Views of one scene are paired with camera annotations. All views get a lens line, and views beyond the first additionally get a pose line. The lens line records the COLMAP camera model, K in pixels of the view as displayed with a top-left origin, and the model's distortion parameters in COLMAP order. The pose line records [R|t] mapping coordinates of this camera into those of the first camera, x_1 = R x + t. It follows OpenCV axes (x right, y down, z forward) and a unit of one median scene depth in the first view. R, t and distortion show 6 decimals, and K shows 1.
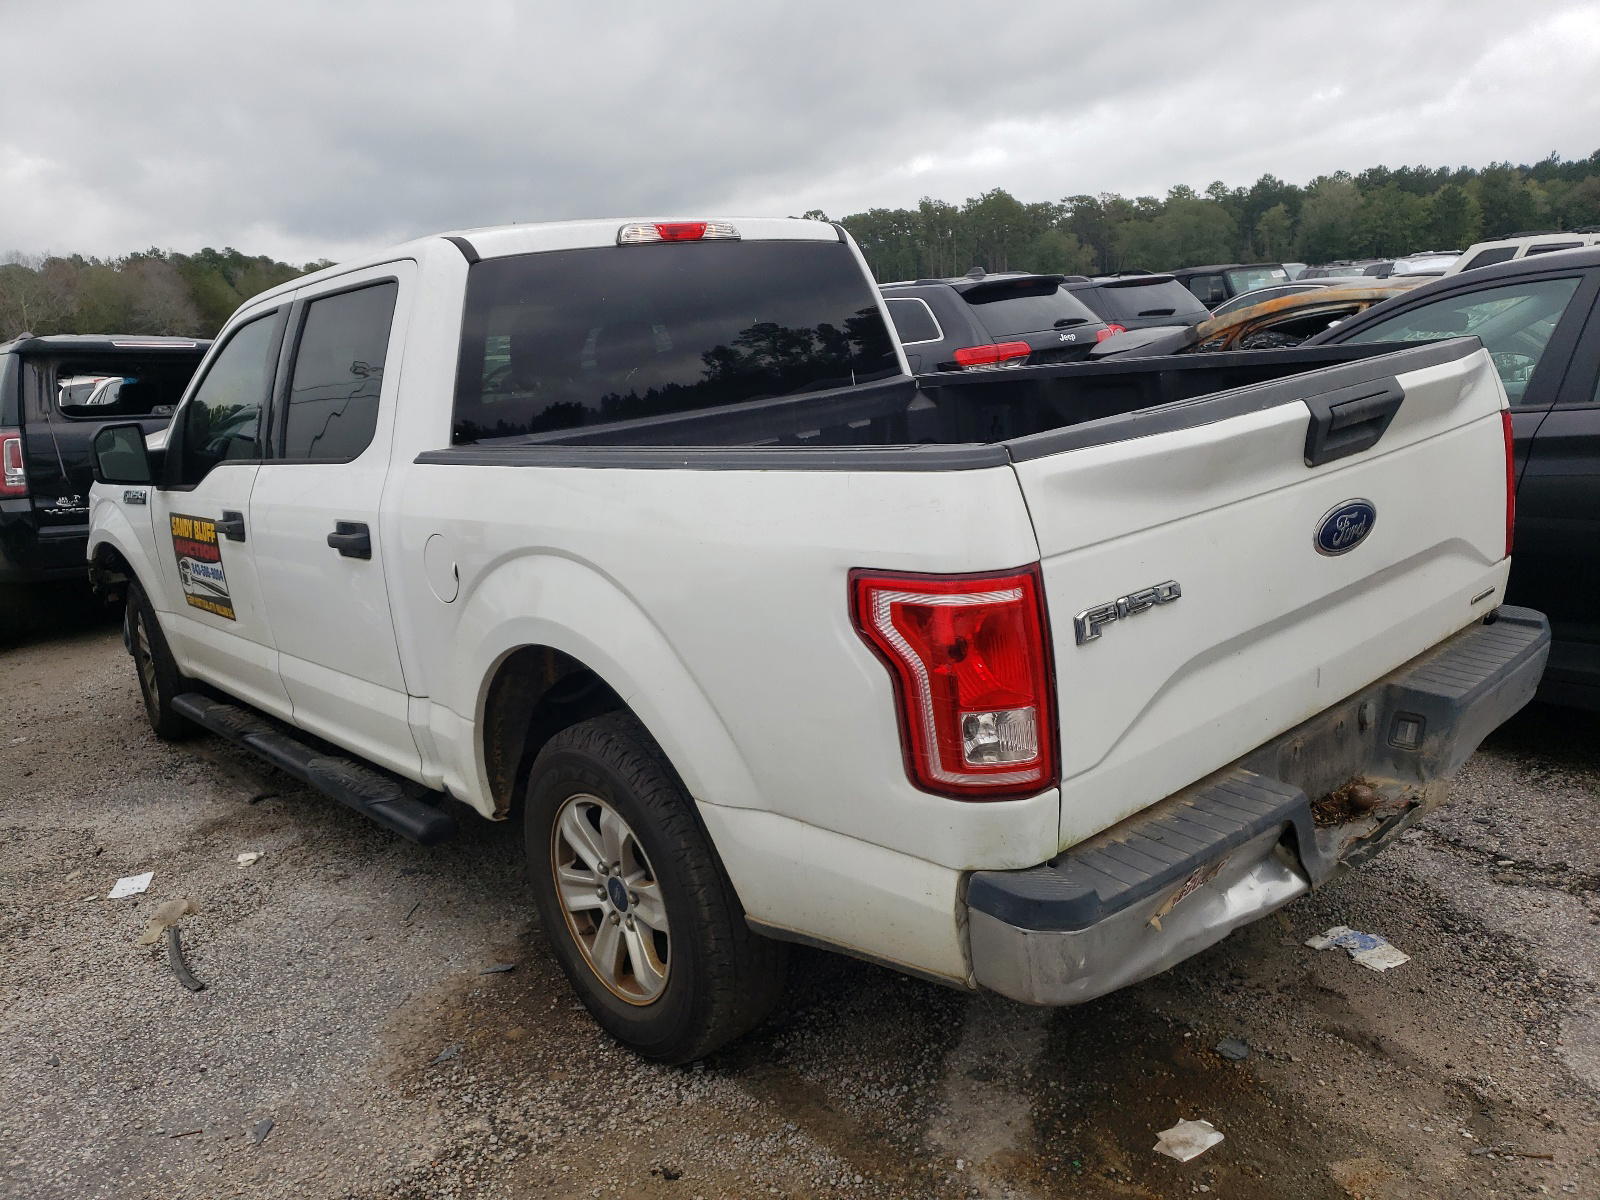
lens RADIAL K [[1158.9, 0, 800.0], [0, 1158.9, 600.0], [0, 0, 1]] dist [0.000852, 0.000610]
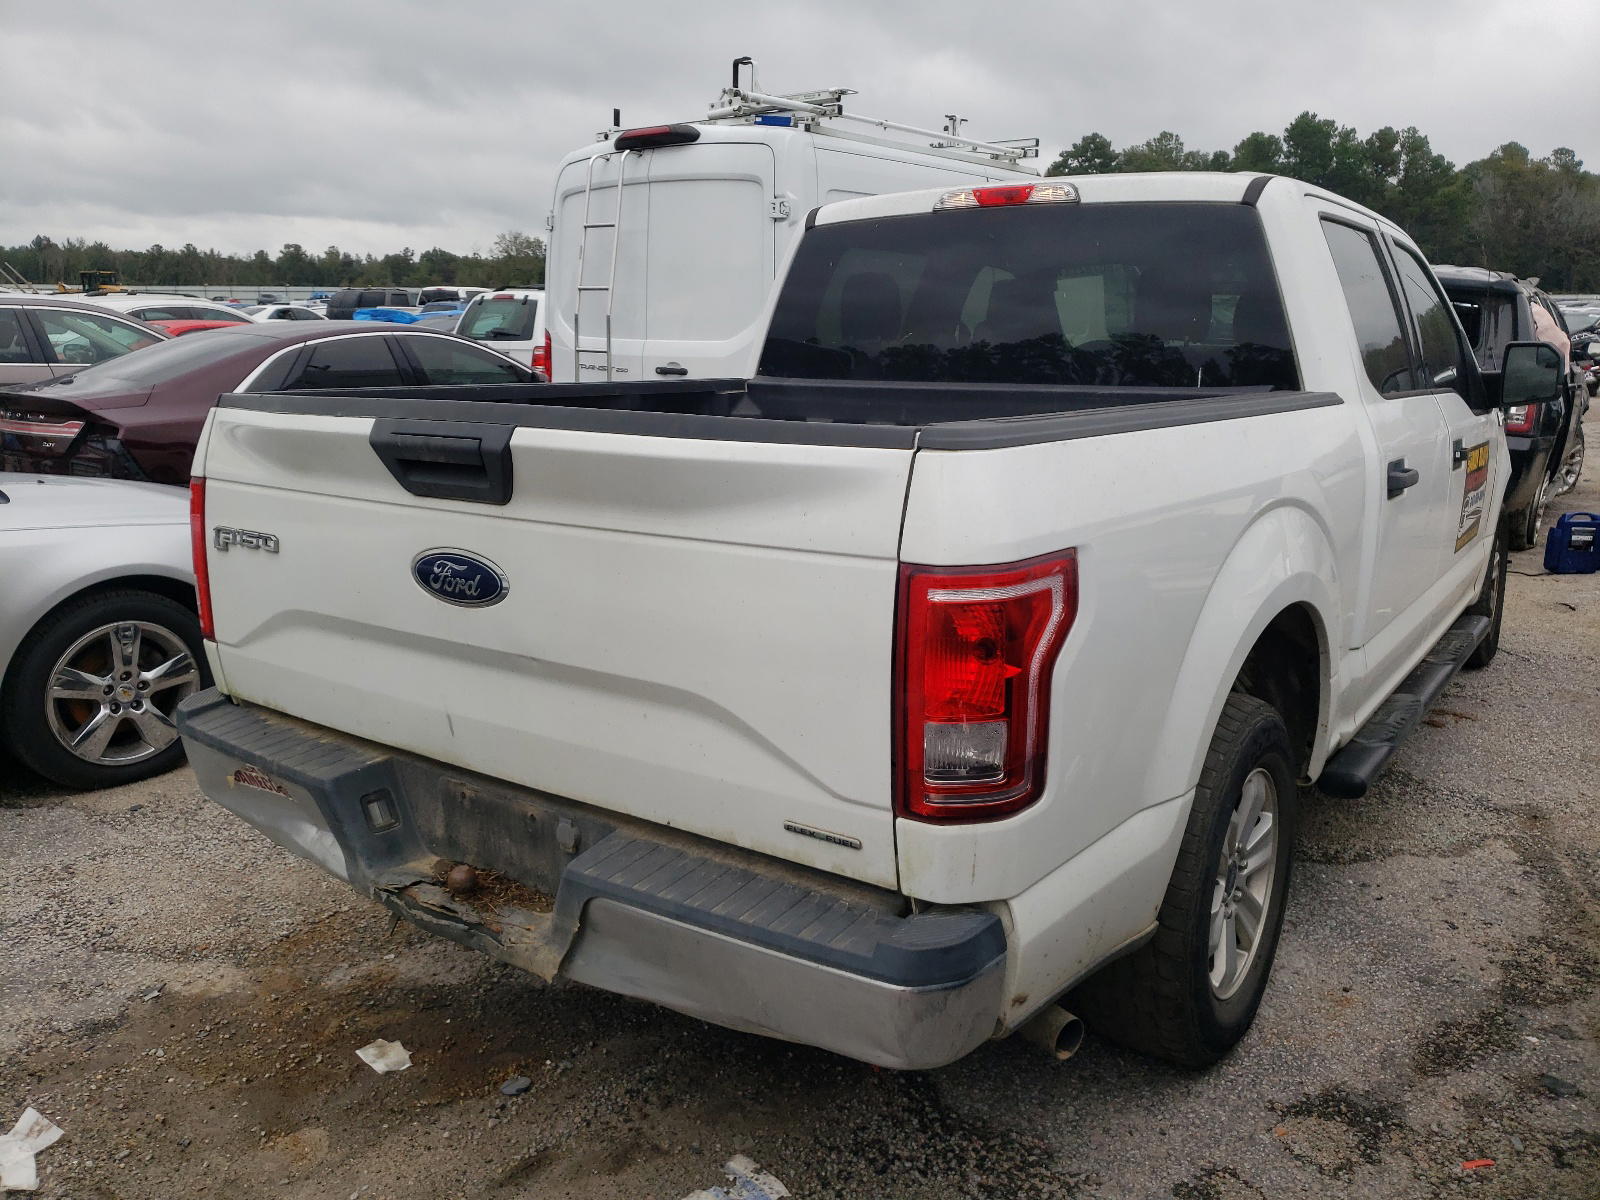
lens RADIAL K [[1204.8, 0, 796.4], [0, 1204.8, 580.3], [0, 0, 1]] dist [0.026446, 0.000005]
pose [[0.257221, 0.284018, -0.923673, 1.317318], [-0.227643, 0.946743, 0.227718, -0.313874], [0.939157, 0.151694, 0.308177, 0.887358]]
